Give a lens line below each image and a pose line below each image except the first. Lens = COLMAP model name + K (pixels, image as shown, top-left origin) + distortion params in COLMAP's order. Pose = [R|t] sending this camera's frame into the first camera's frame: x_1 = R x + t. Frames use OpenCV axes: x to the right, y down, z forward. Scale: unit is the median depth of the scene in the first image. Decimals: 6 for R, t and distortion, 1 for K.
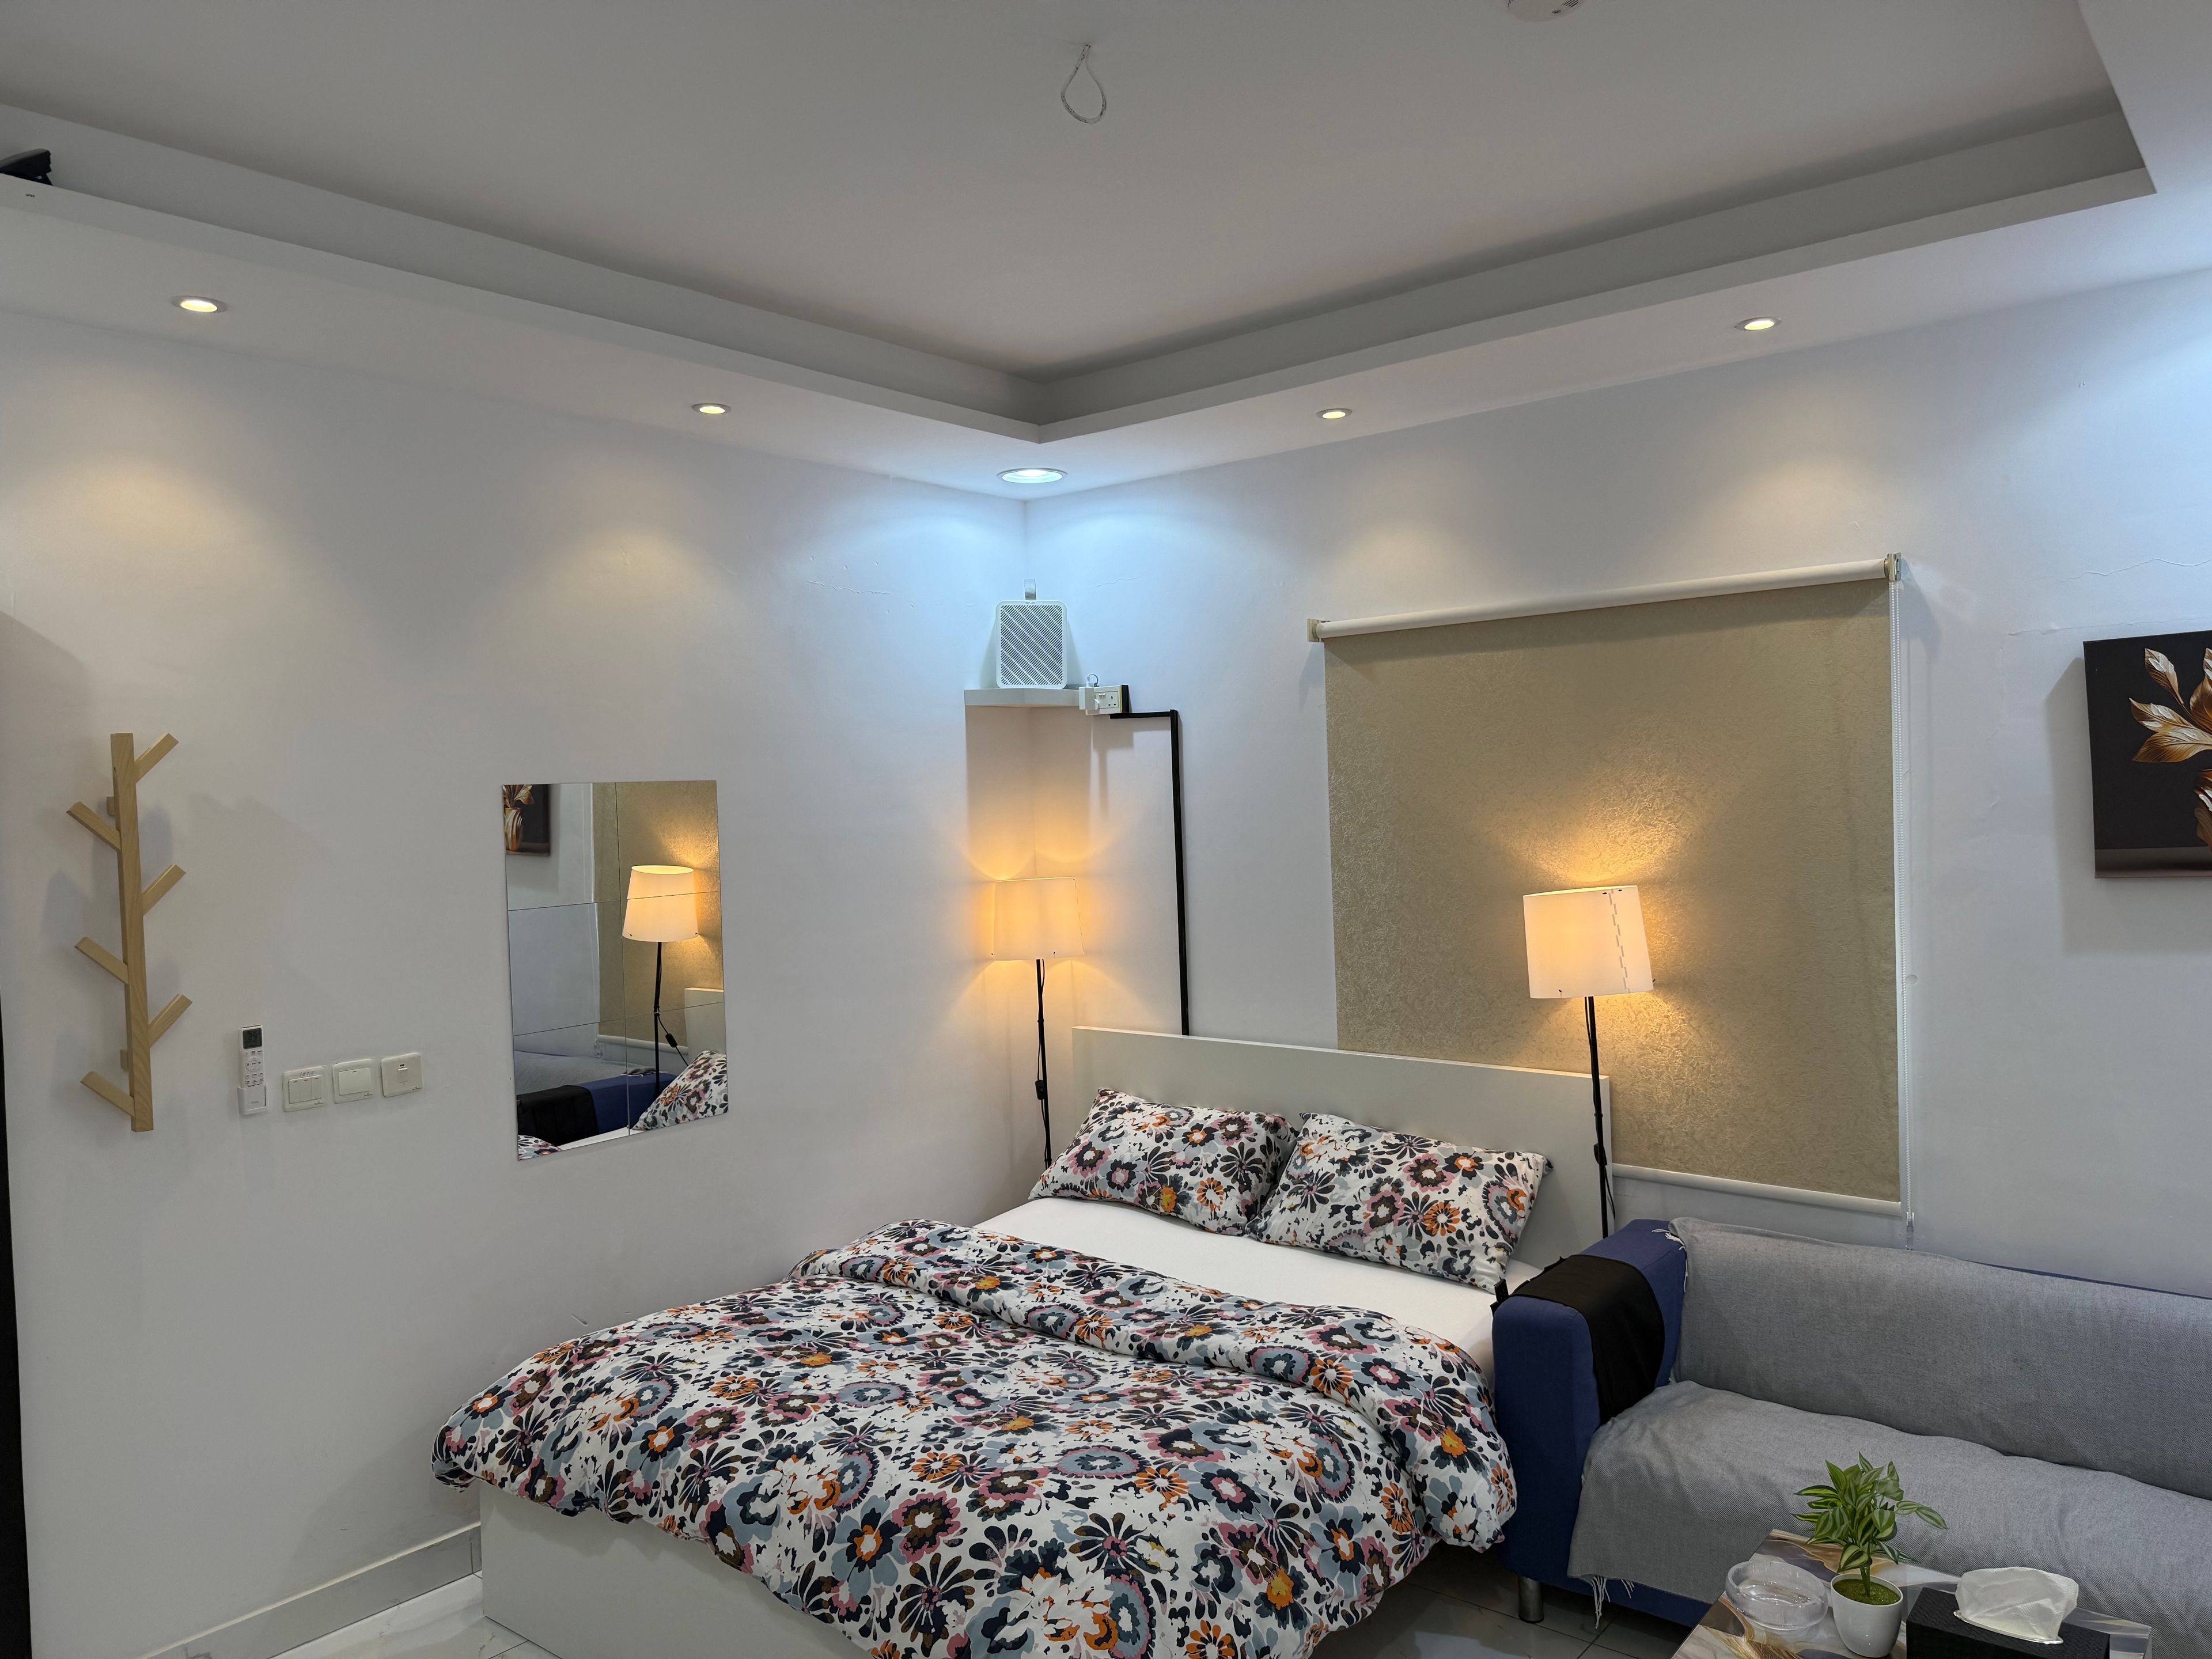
lens RADIAL K [[1557.9, 0, 1121.1], [0, 1557.9, 818.0], [0, 0, 1]] dist [0.132223, -0.212732]
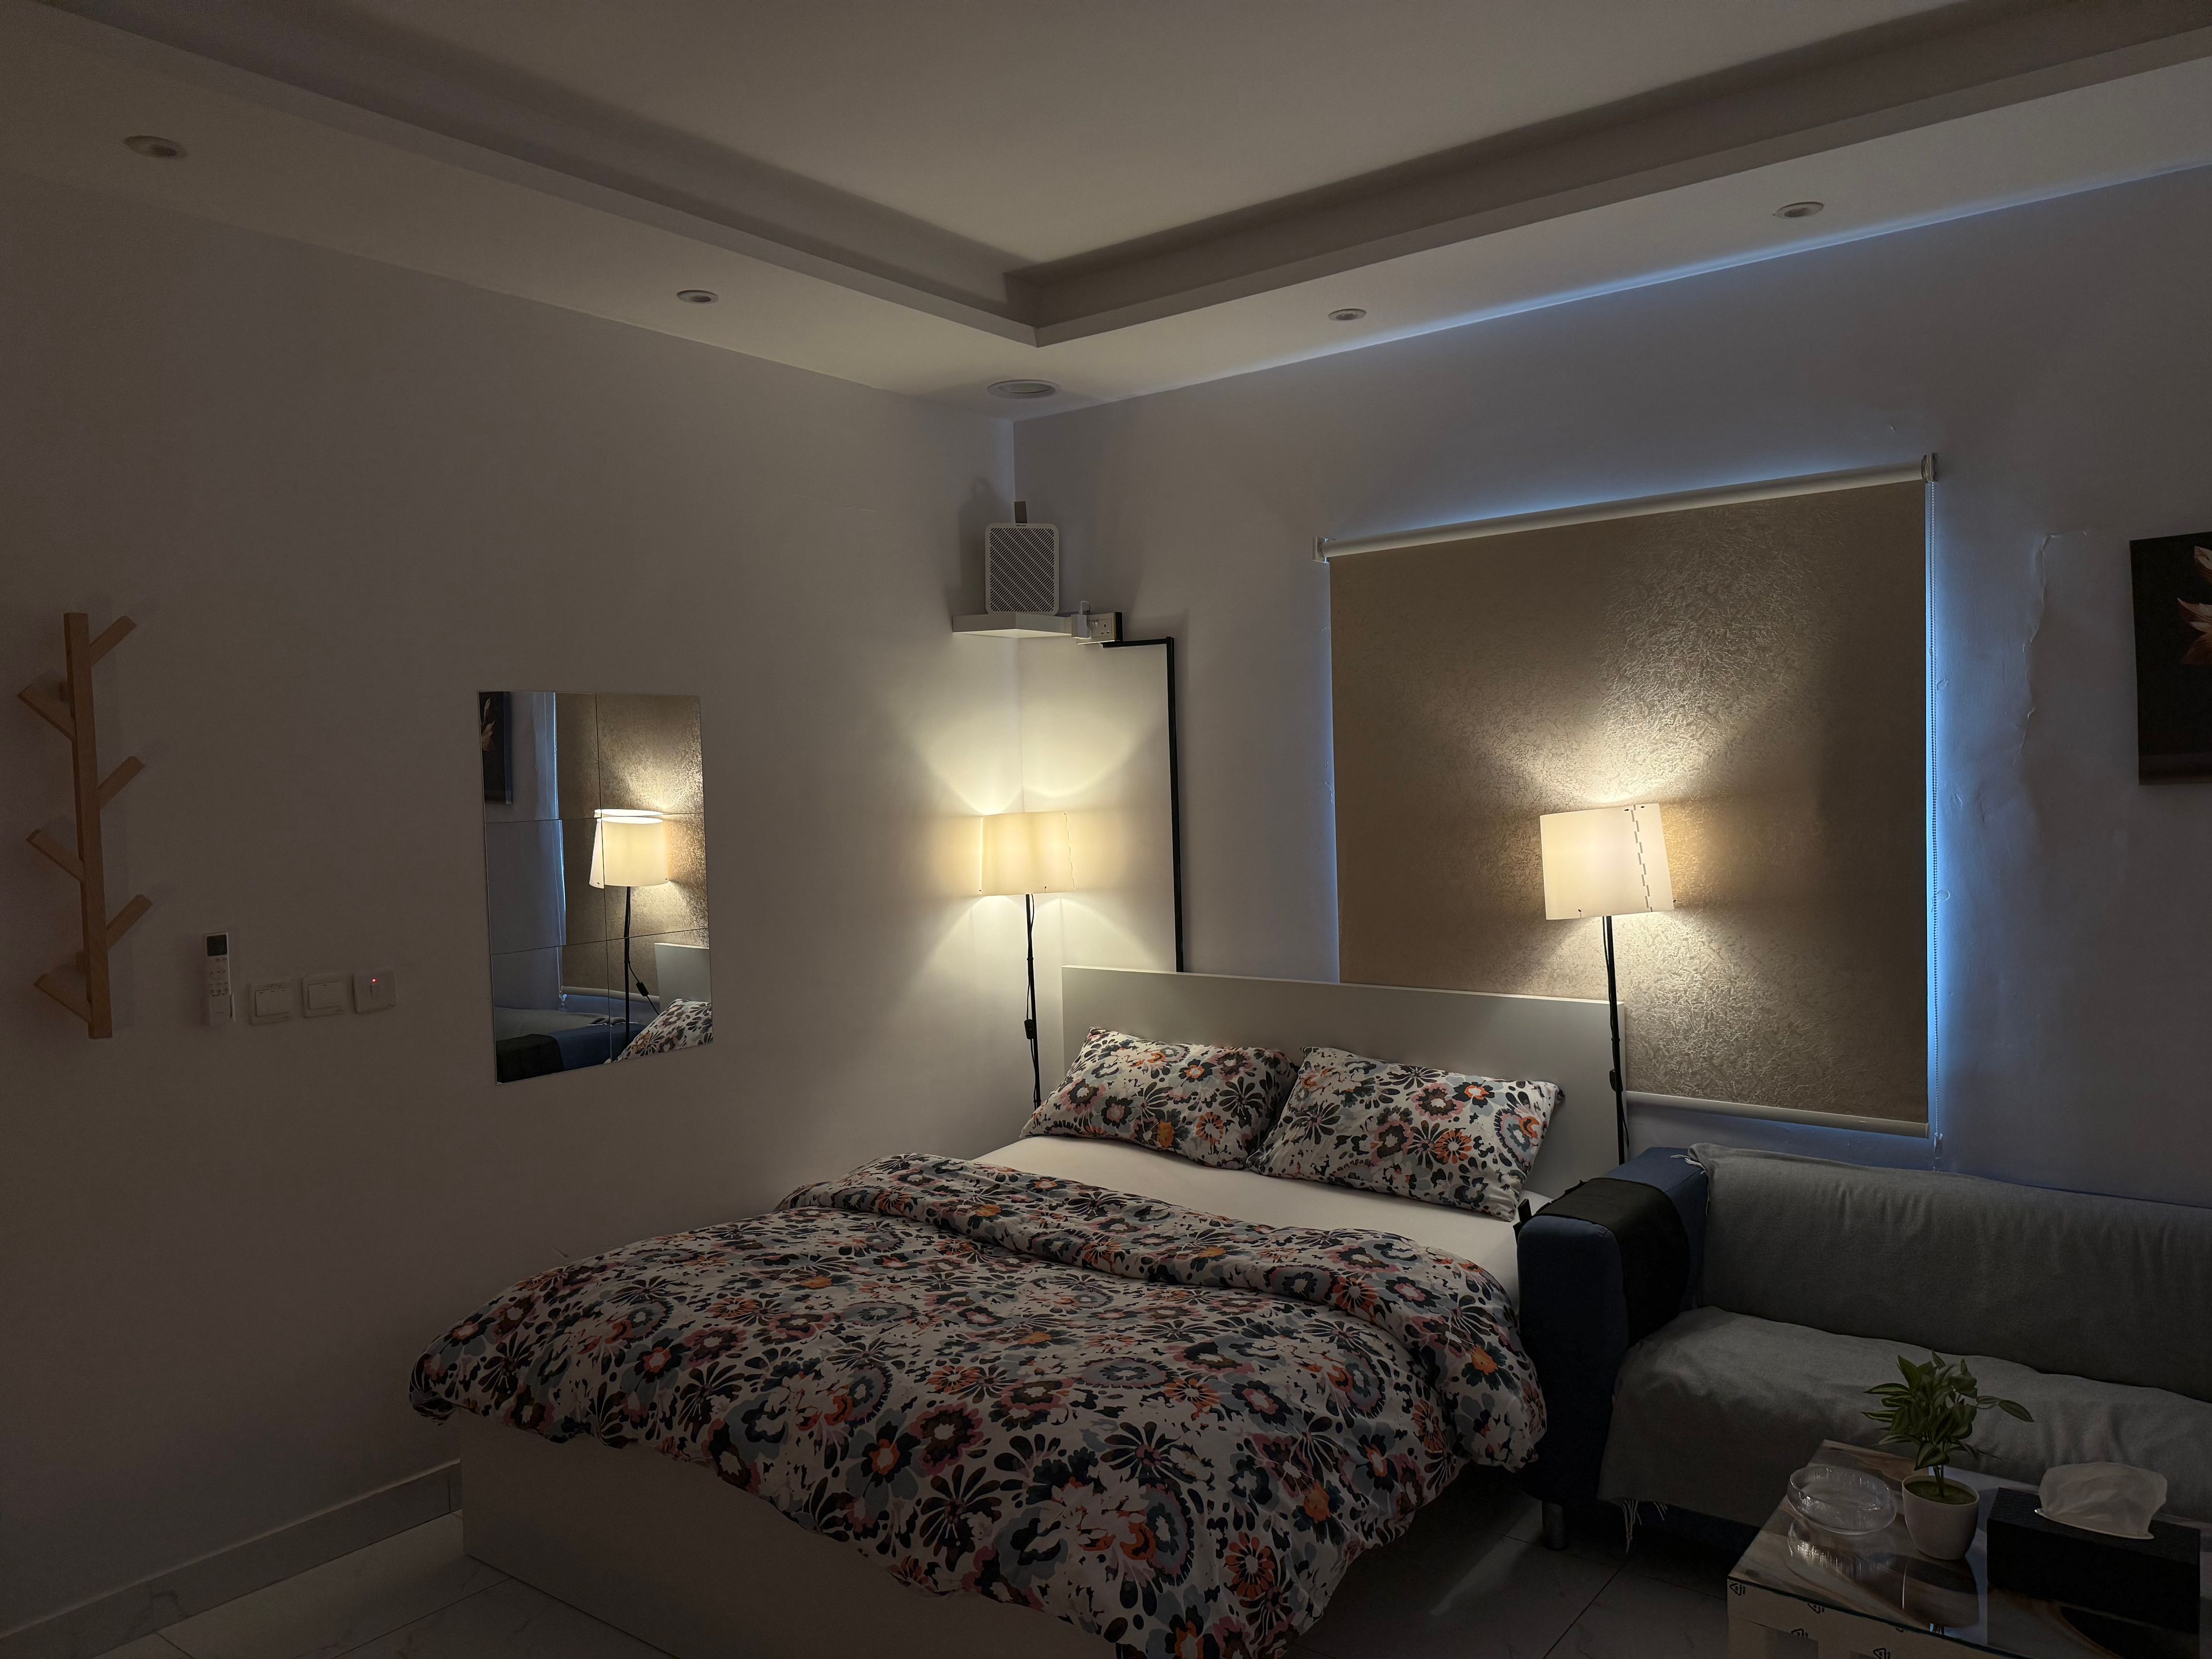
lens RADIAL K [[1551.7, 0, 1106.0], [0, 1551.7, 829.5], [0, 0, 1]] dist [0.116144, -0.137972]
pose [[0.999727, 0.003092, 0.023155, -0.040872], [-0.003382, 0.999916, 0.012478, 0.056838], [-0.023115, -0.012553, 0.999654, 0.048457]]
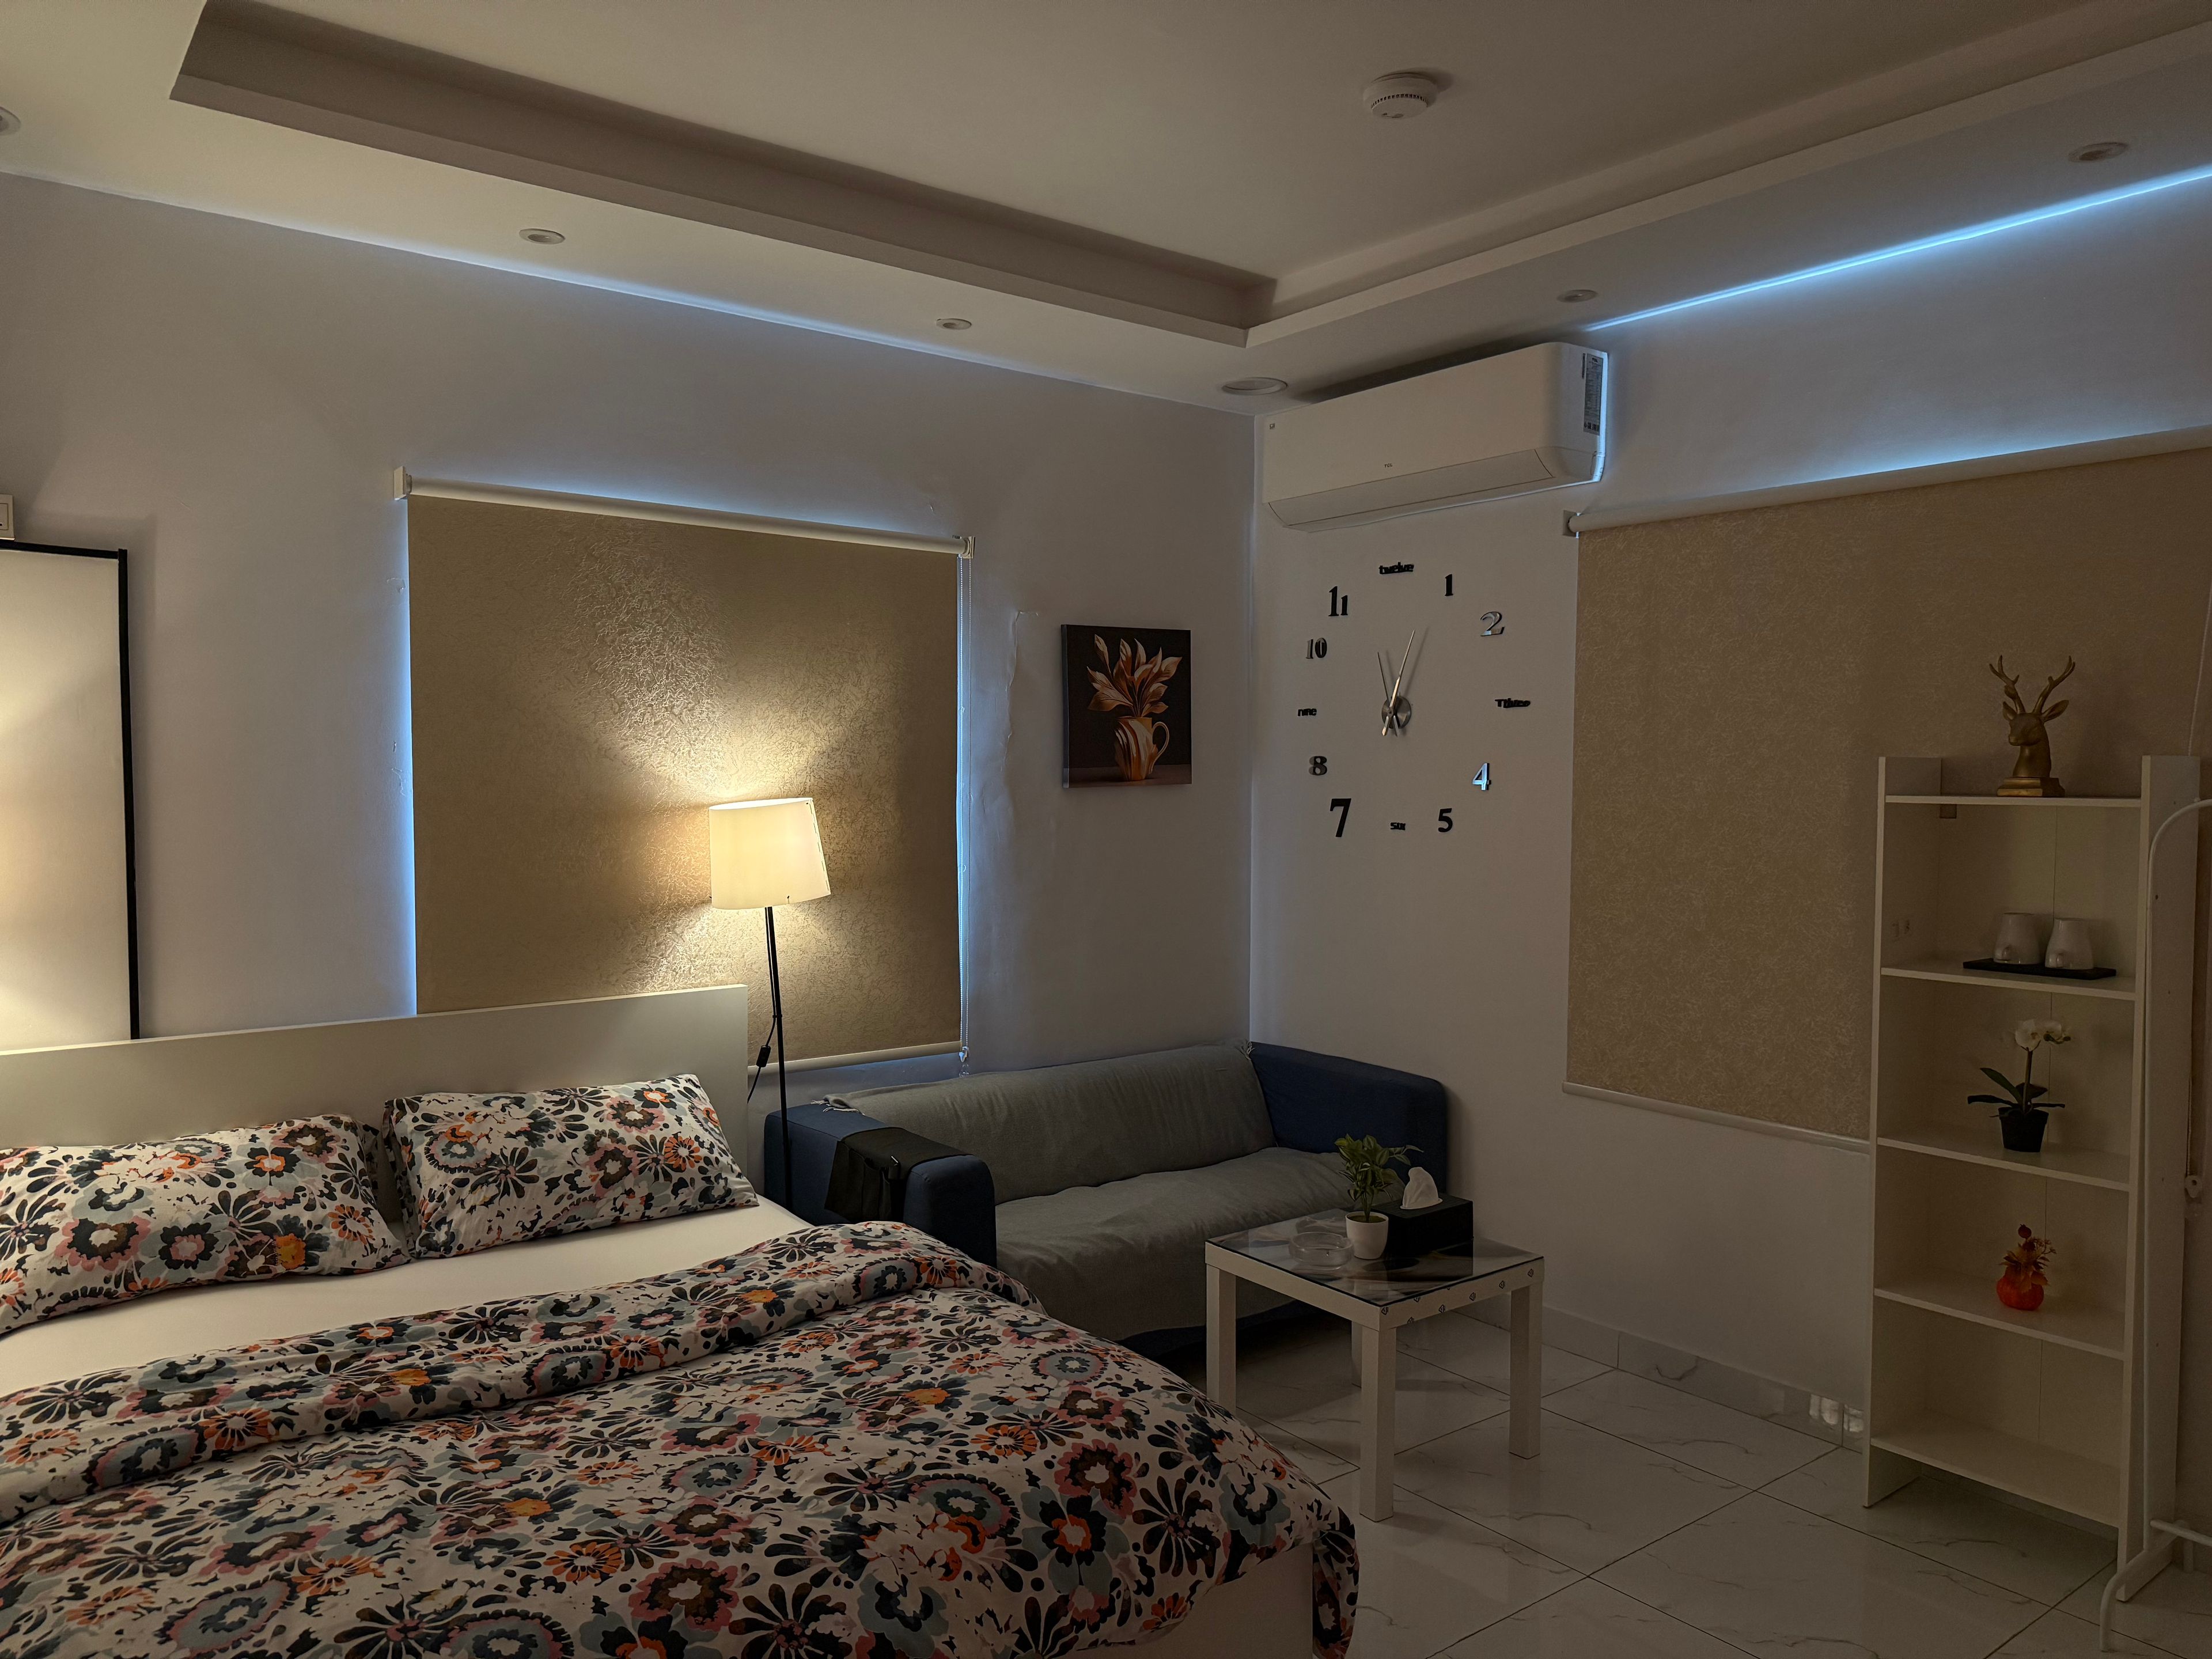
lens RADIAL K [[1551.7, 0, 1106.0], [0, 1551.7, 829.5], [0, 0, 1]] dist [0.116144, -0.137972]
pose [[0.234733, -0.006993, 0.972035, -0.780544], [0.004612, 0.999971, 0.006080, 0.068917], [-0.972049, 0.003056, 0.234759, 0.645131]]
